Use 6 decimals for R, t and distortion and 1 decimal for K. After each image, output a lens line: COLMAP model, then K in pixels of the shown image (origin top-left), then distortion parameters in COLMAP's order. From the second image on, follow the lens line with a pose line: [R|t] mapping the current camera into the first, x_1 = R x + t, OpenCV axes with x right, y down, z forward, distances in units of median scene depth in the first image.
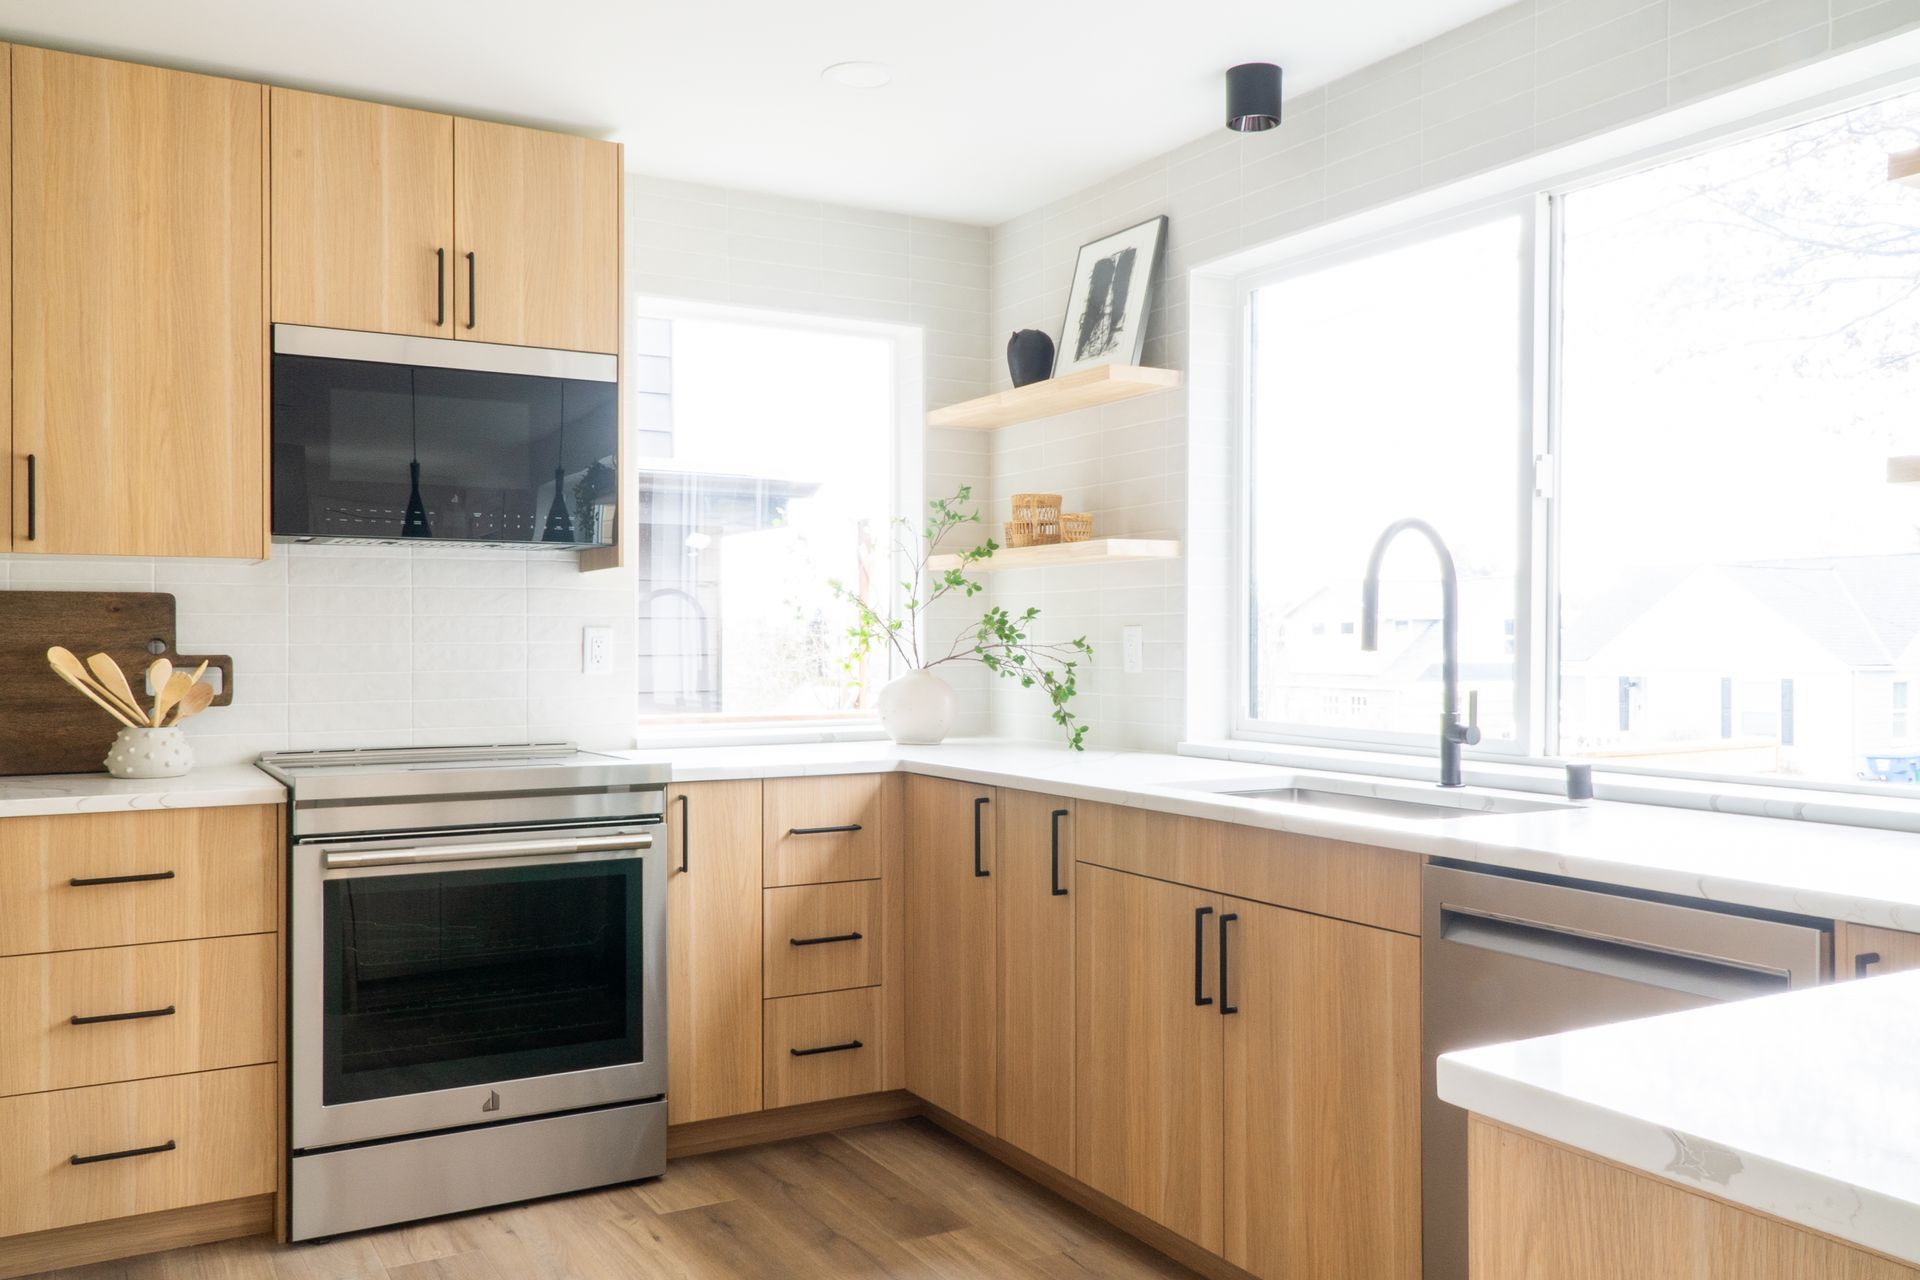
lens RADIAL K [[1559.1, 0, 964.3], [0, 1559.1, 637.7], [0, 0, 1]] dist [0.007421, 0.006336]
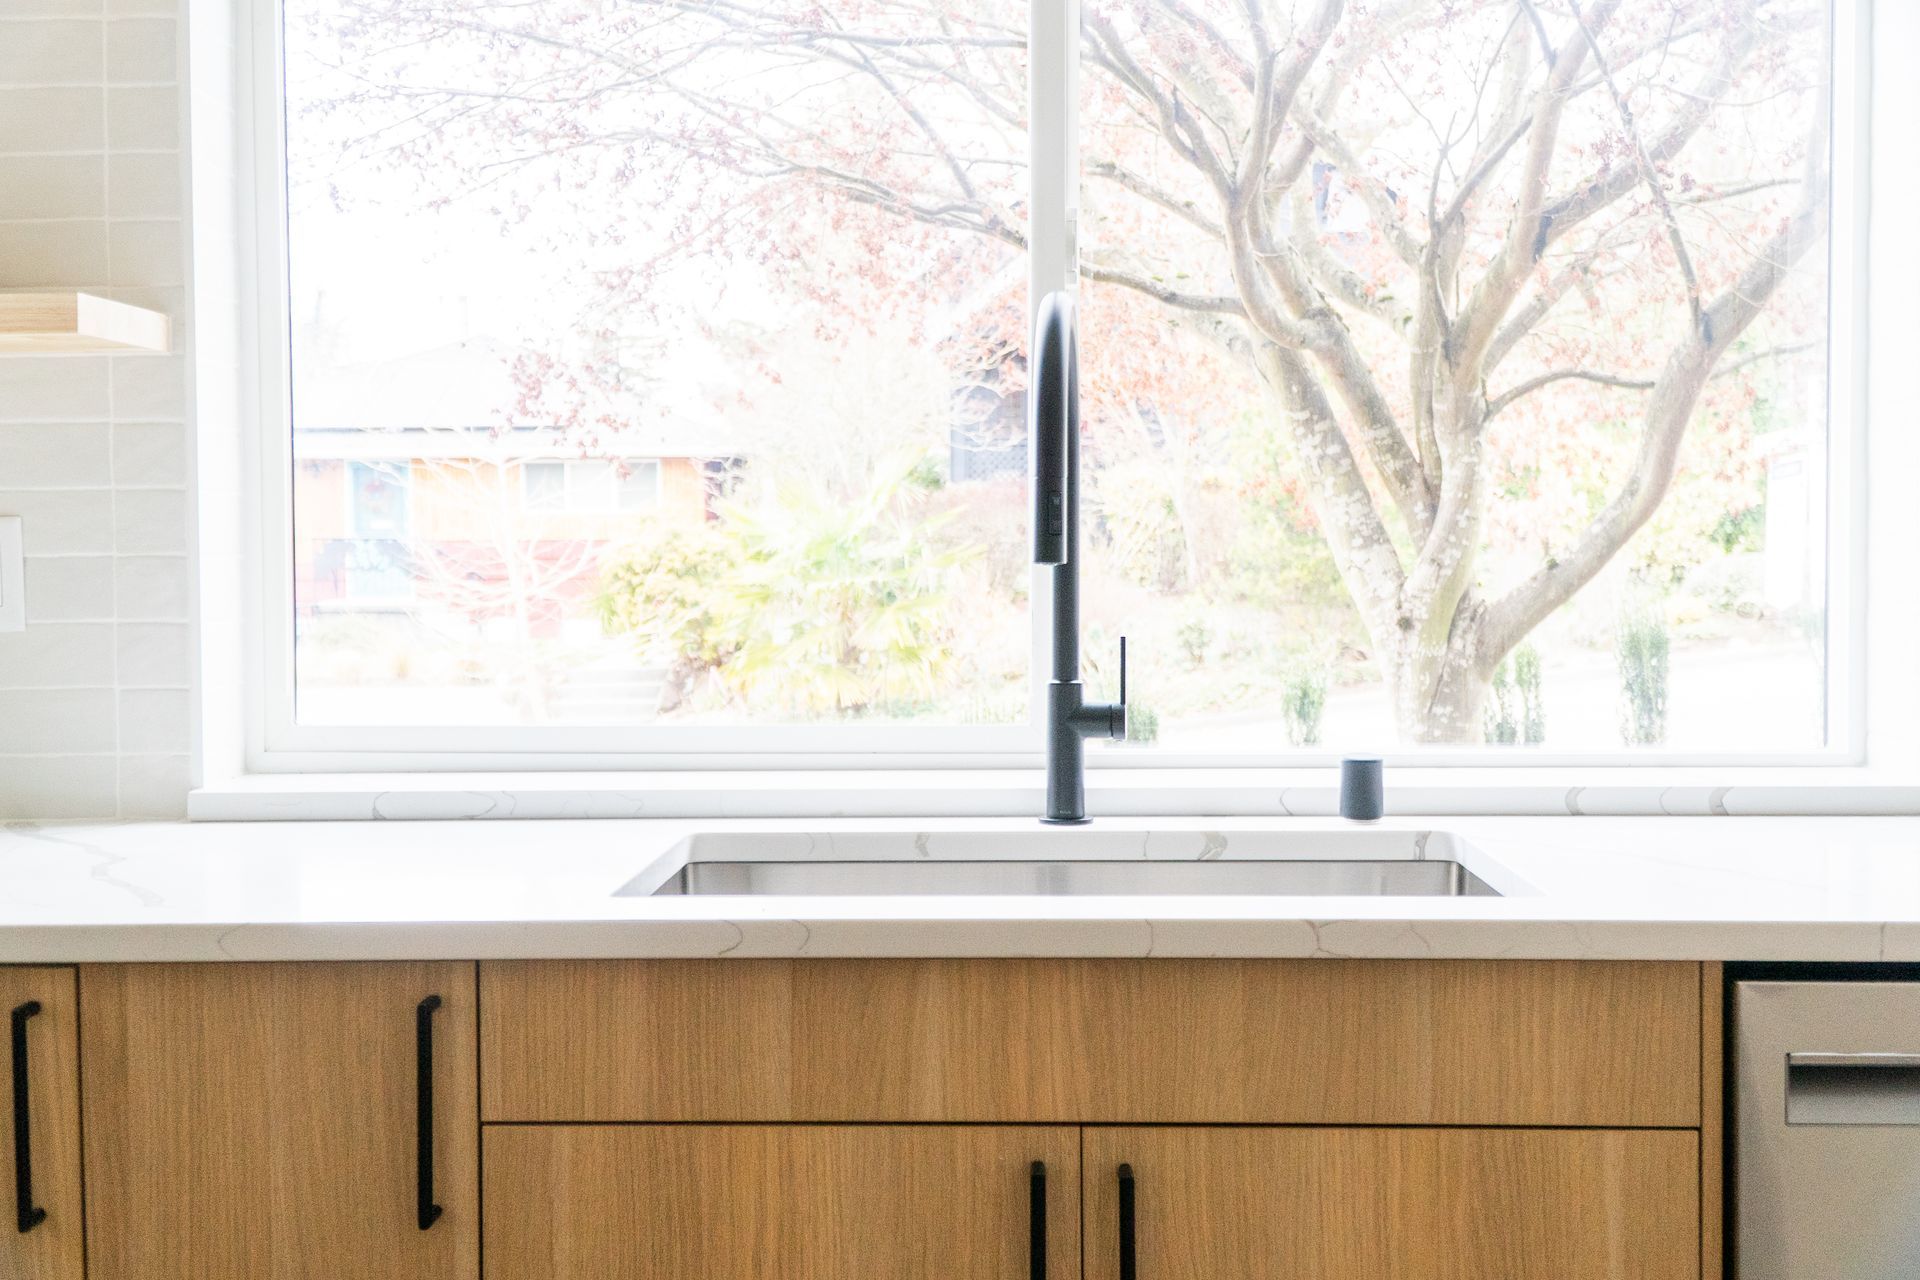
lens RADIAL K [[2216.3, 0, 956.0], [0, 2216.3, 626.0], [0, 0, 1]] dist [0.051657, 0.000000]
pose [[0.534817, -0.033075, 0.844321, -0.305795], [0.008923, 0.999399, 0.033498, 0.004349], [-0.844921, -0.010381, 0.534790, 0.583914]]
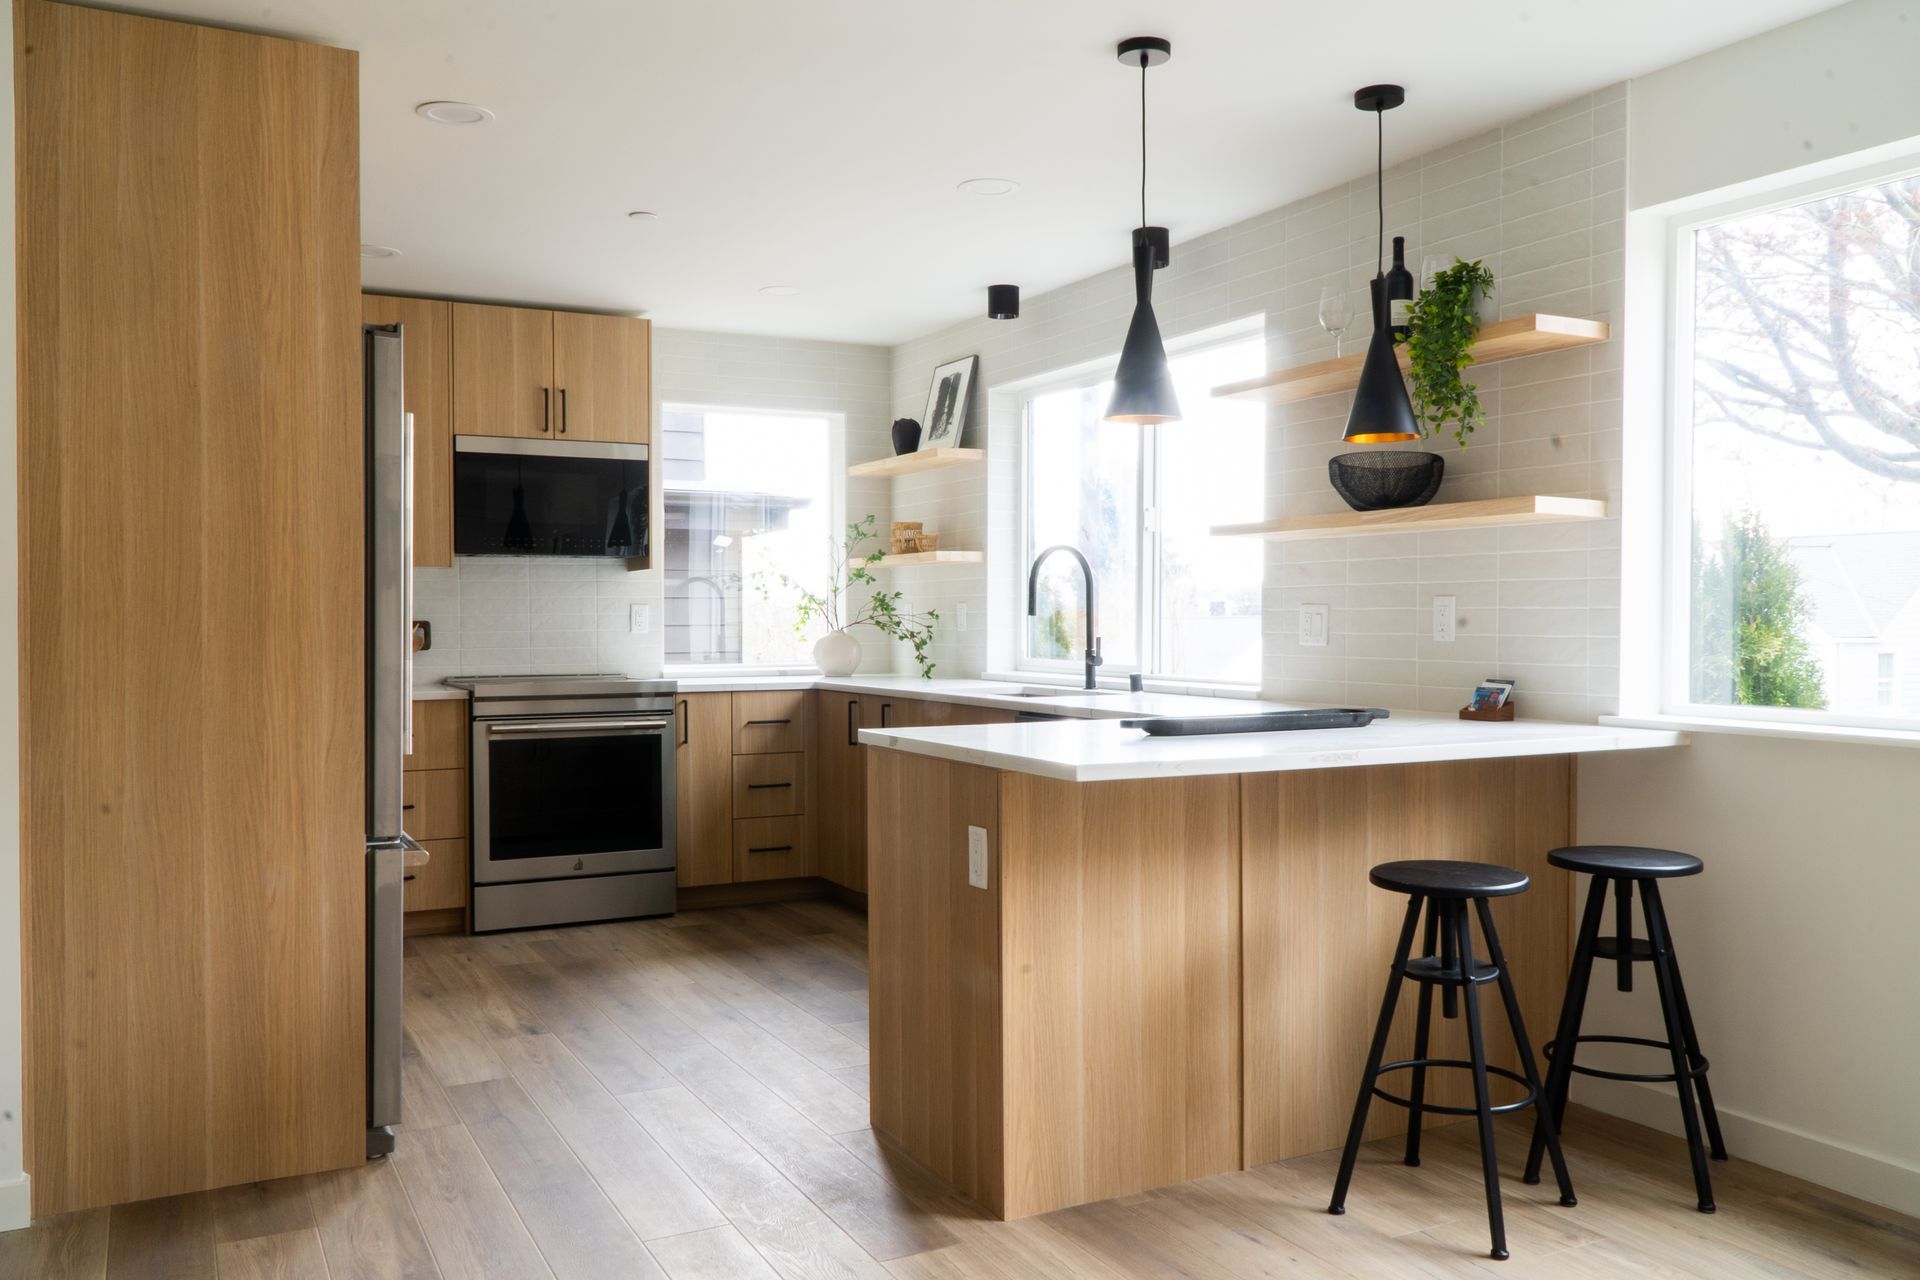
lens RADIAL K [[1559.1, 0, 971.6], [0, 1559.1, 639.7], [0, 0, 1]] dist [0.007421, 0.006336]
pose [[0.999113, -0.002228, -0.042058, 0.229334], [0.002880, 0.999876, 0.015459, 0.007510], [0.042018, -0.015566, 0.998996, -0.784029]]
